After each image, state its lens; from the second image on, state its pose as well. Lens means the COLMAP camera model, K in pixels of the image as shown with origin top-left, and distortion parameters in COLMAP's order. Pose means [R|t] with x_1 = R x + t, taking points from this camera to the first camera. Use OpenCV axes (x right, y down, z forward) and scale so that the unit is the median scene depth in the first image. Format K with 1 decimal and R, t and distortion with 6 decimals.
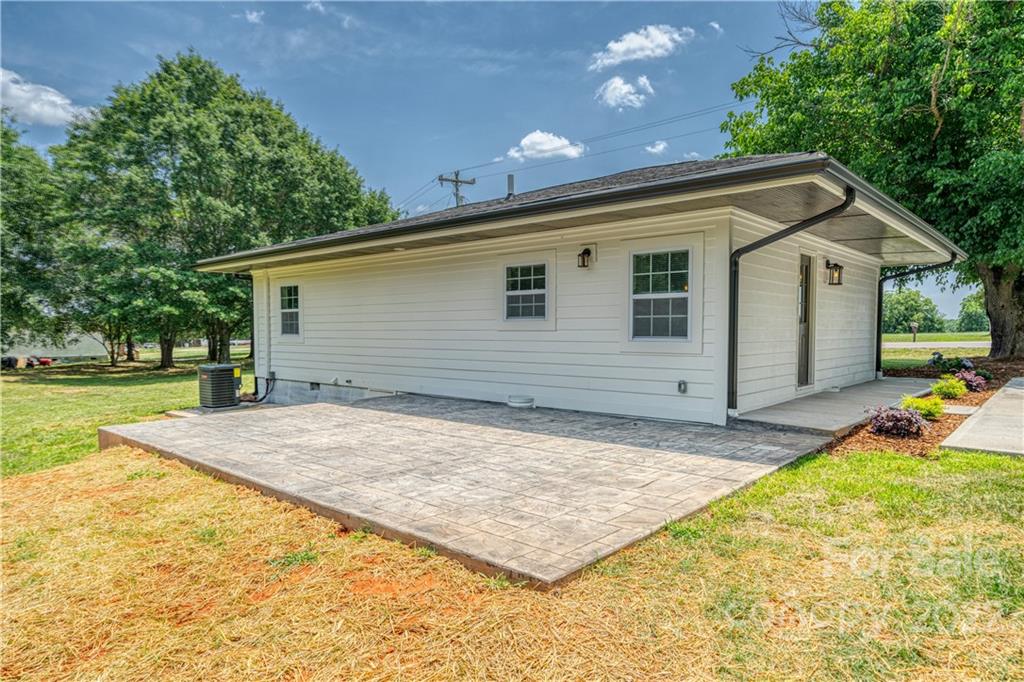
lens RADIAL K [[623.3, 0, 512.1], [0, 623.3, 363.5], [0, 0, 1]] dist [0.000560, 0.000192]
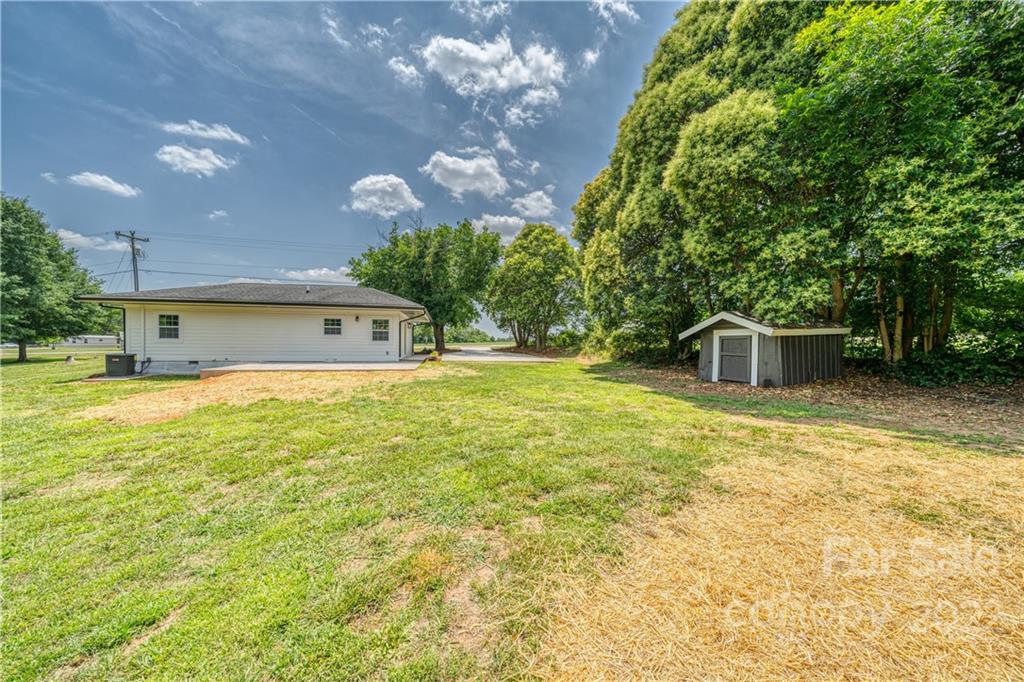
lens RADIAL K [[357.2, 0, 515.1], [0, 357.2, 352.8], [0, 0, 1]] dist [-0.002486, -0.000201]
pose [[0.605473, -0.010663, 0.795794, -0.651395], [0.033545, 0.999364, -0.012131, 0.056756], [-0.795159, 0.034040, 0.605445, -0.654272]]
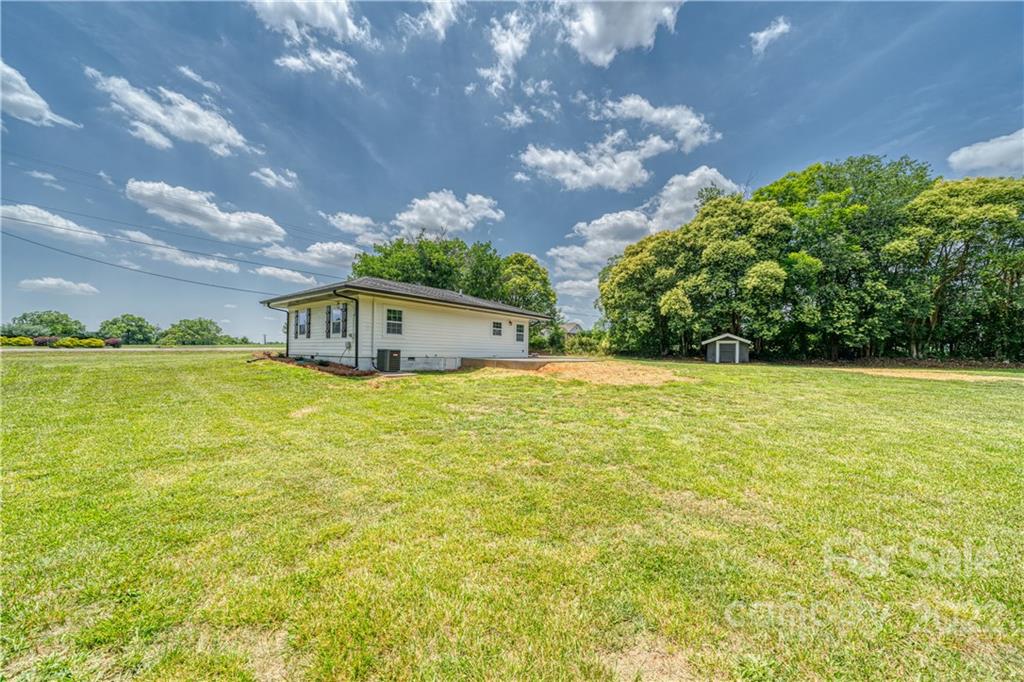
lens RADIAL K [[351.7, 0, 509.6], [0, 351.7, 364.6], [0, 0, 1]] dist [0.001605, 0.000105]
pose [[-0.046723, -0.032430, 0.998381, -1.625329], [0.039893, 0.998615, 0.034304, 0.028793], [-0.998111, 0.041431, -0.045365, 0.751490]]
